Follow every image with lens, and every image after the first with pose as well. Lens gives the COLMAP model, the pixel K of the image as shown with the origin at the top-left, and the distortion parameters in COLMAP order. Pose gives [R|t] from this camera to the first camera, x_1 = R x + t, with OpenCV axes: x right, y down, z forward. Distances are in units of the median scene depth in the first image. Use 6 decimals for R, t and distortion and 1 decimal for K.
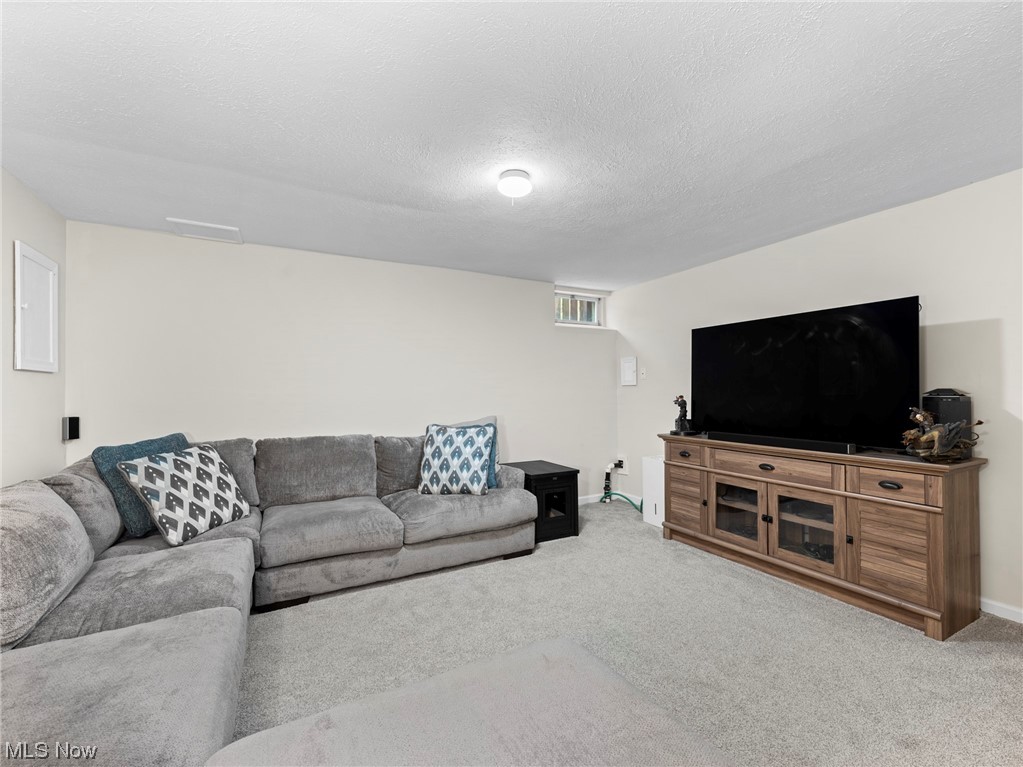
lens RADIAL K [[446.3, 0, 513.4], [0, 446.3, 390.3], [0, 0, 1]] dist [-0.001438, -0.000045]
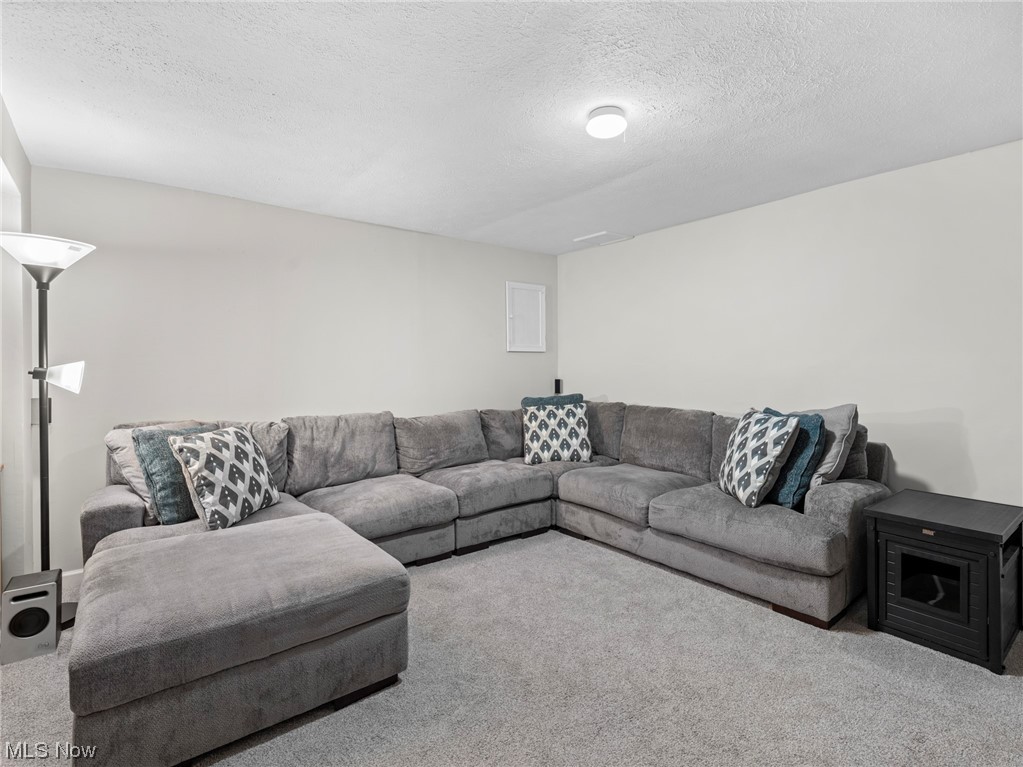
lens RADIAL K [[508.1, 0, 510.3], [0, 508.1, 369.2], [0, 0, 1]] dist [-0.000156, 0.000407]
pose [[0.159348, 0.016938, -0.987077, 0.718113], [0.002683, 0.999842, 0.017590, -0.007236], [0.987219, -0.005451, 0.159277, 0.501799]]
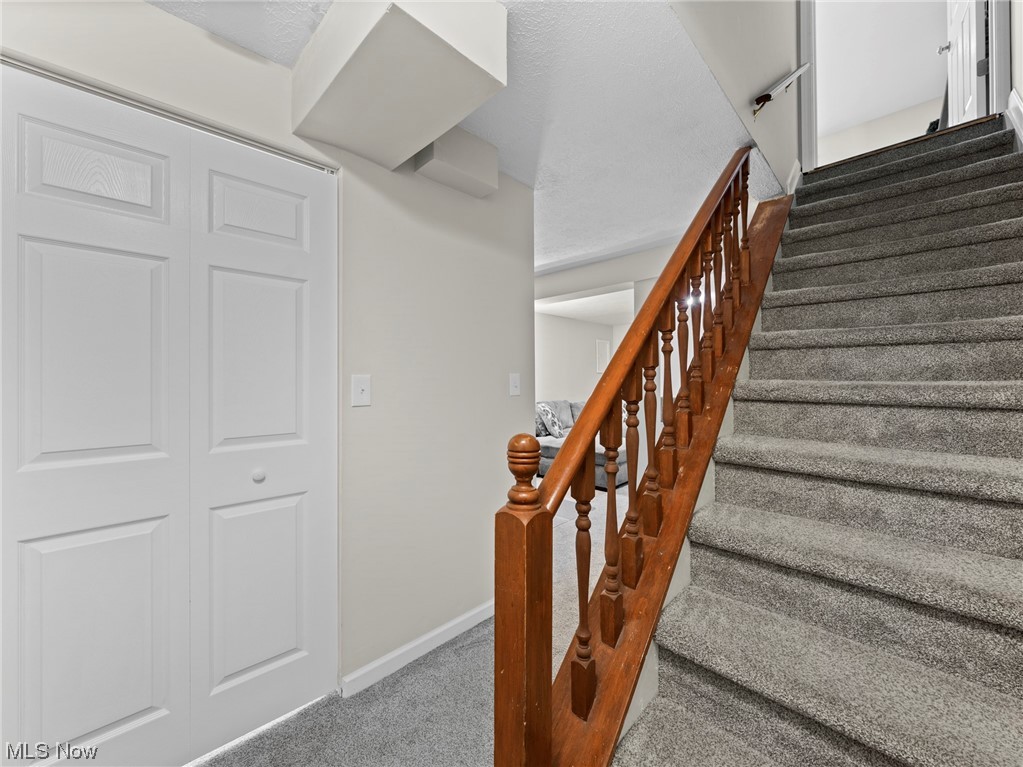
lens RADIAL K [[394.4, 0, 513.3], [0, 394.4, 379.9], [0, 0, 1]] dist [-0.000098, -0.000096]
pose [[0.302739, 0.004924, -0.953061, 1.443979], [0.005796, 0.999959, 0.007008, -0.011136], [0.953056, -0.007645, 0.302698, -0.551888]]
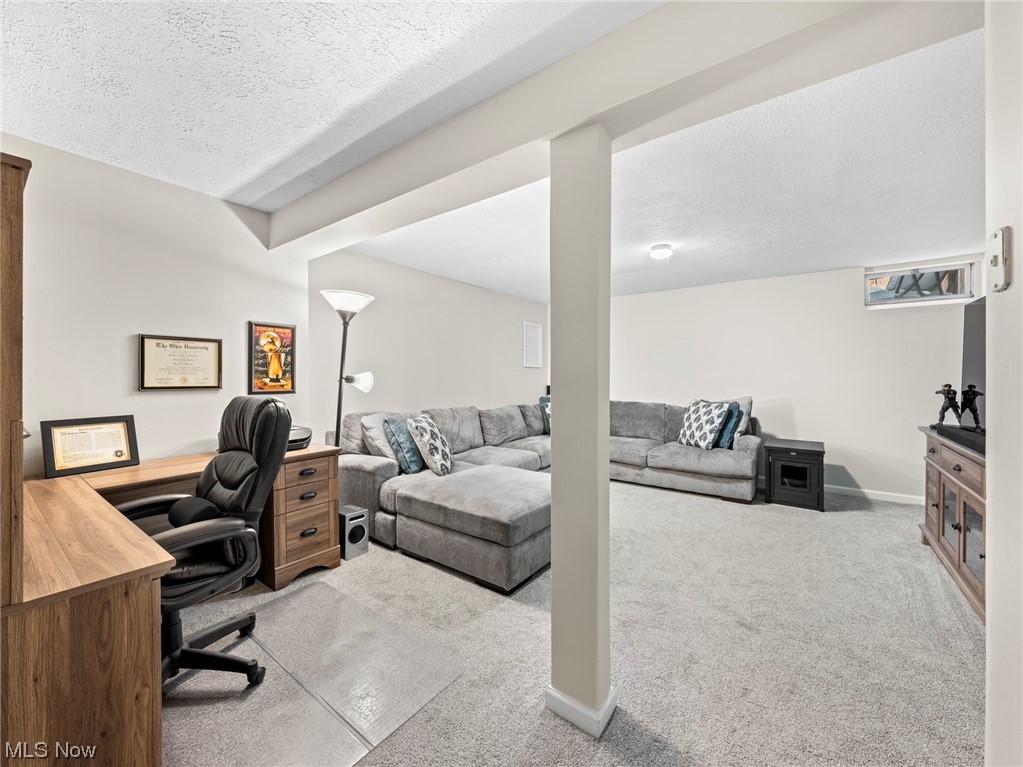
lens RADIAL K [[410.3, 0, 508.1], [0, 410.3, 378.8], [0, 0, 1]] dist [0.000197, -0.000004]
pose [[0.413618, 0.014983, -0.910327, 0.890491], [-0.005166, 0.999887, 0.014110, -0.006555], [0.910436, -0.001133, 0.413649, -0.120625]]
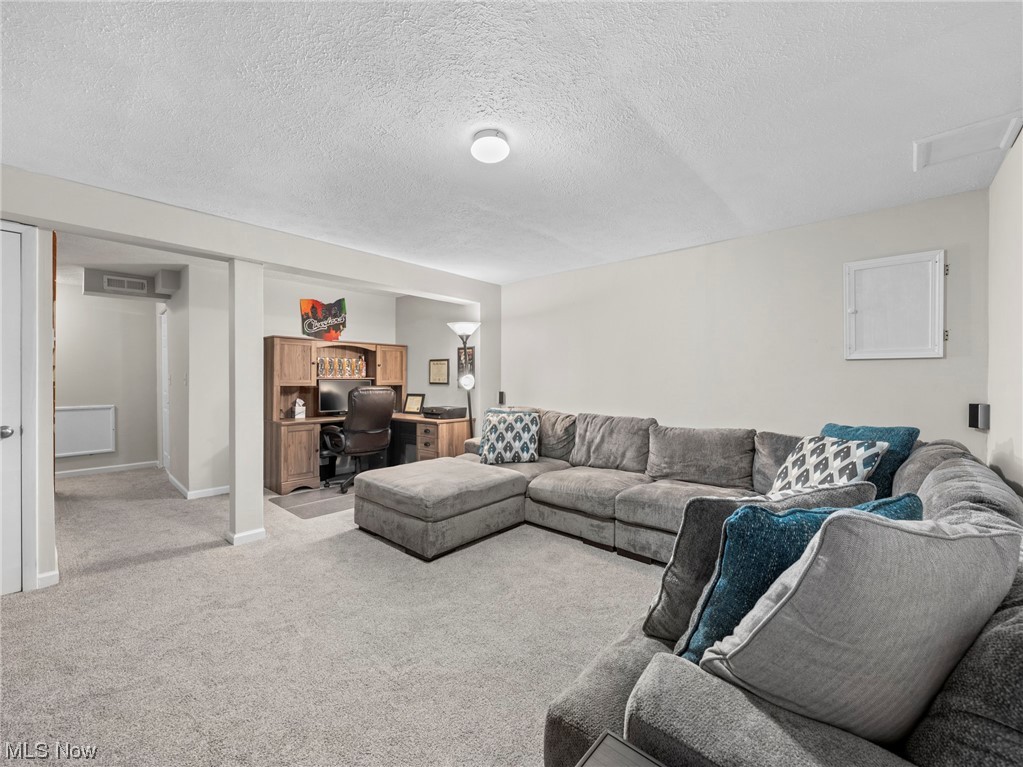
lens RADIAL K [[410.3, 0, 508.1], [0, 410.3, 378.8], [0, 0, 1]] dist [0.000197, -0.000004]
pose [[-0.942910, 0.001490, -0.333046, 0.192138], [0.001547, 0.999999, 0.000095, 0.006403], [0.333045, -0.000426, -0.942911, 1.357447]]
